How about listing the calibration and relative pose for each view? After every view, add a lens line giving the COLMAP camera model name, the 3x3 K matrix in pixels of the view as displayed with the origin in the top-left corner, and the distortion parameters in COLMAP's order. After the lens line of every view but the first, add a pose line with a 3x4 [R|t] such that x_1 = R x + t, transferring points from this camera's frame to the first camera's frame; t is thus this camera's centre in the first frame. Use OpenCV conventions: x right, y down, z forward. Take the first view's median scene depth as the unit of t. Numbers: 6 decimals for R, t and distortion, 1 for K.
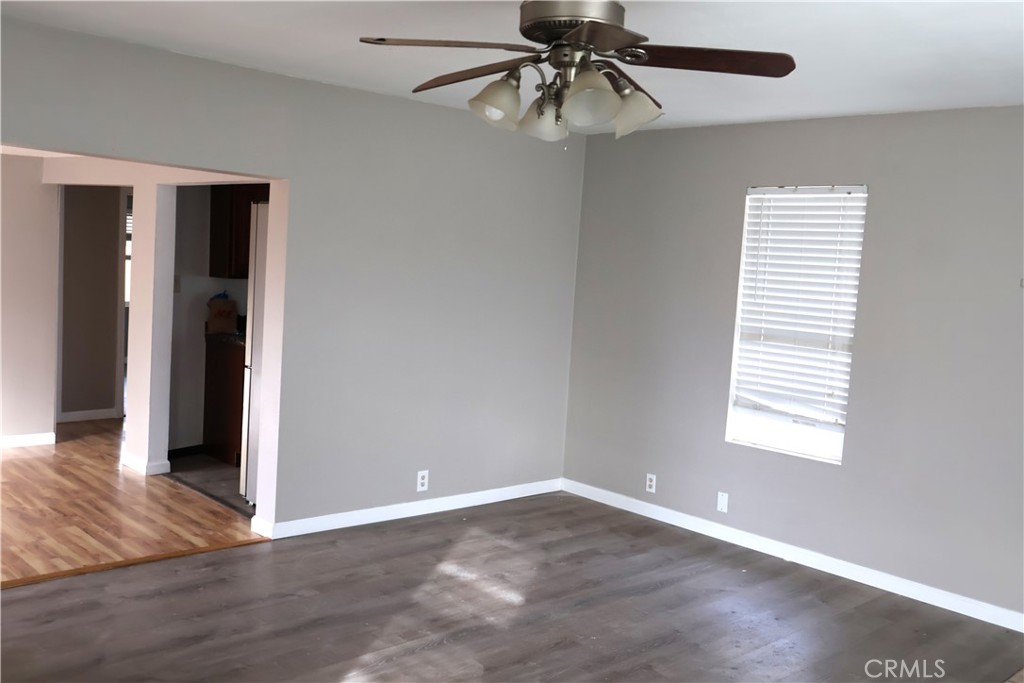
lens RADIAL K [[934.1, 0, 505.5], [0, 934.1, 337.4], [0, 0, 1]] dist [-0.002172, 0.000000]
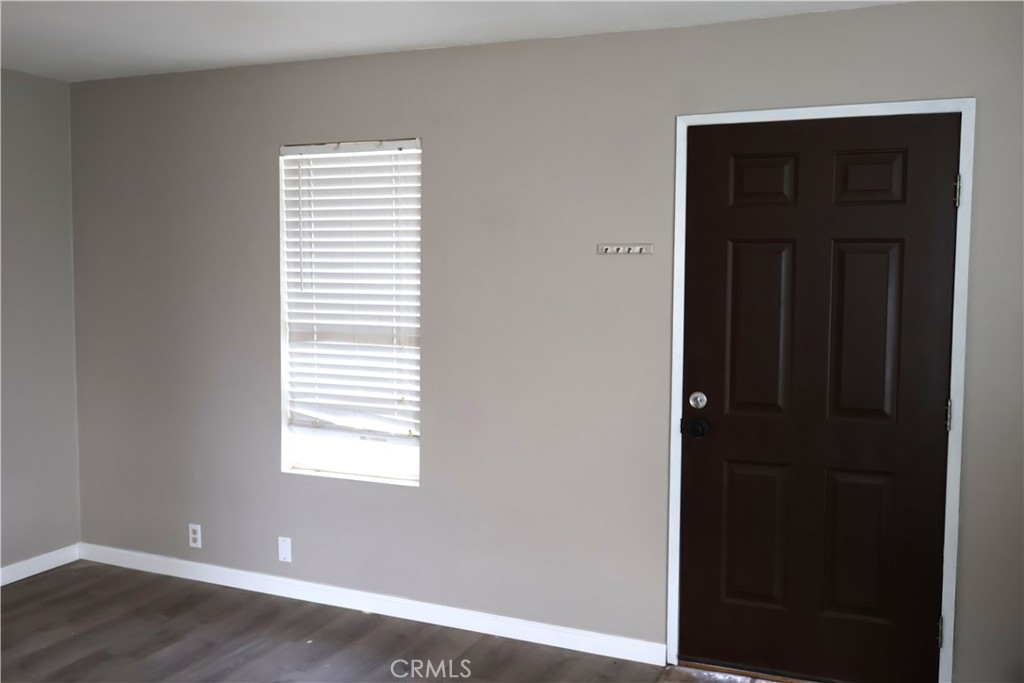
lens RADIAL K [[934.1, 0, 514.1], [0, 934.1, 342.2], [0, 0, 1]] dist [-0.002172, 0.000000]
pose [[0.914953, -0.085562, 0.394385, 0.120080], [0.080767, 0.996318, 0.028775, -0.004129], [-0.395395, 0.005526, 0.918495, 0.212961]]
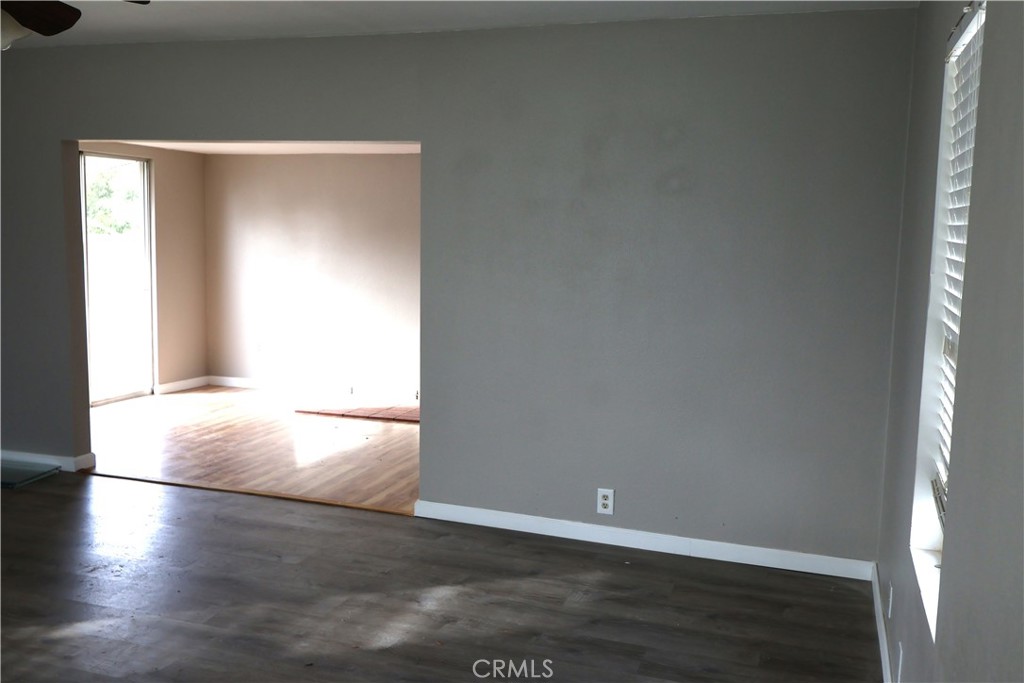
lens RADIAL K [[934.1, 0, 516.5], [0, 934.1, 332.3], [0, 0, 1]] dist [-0.002172, 0.000000]
pose [[0.475747, 0.057421, -0.877706, 0.606151], [-0.067793, 0.997292, 0.028498, -0.008377], [0.876966, 0.045945, 0.478352, 0.584236]]
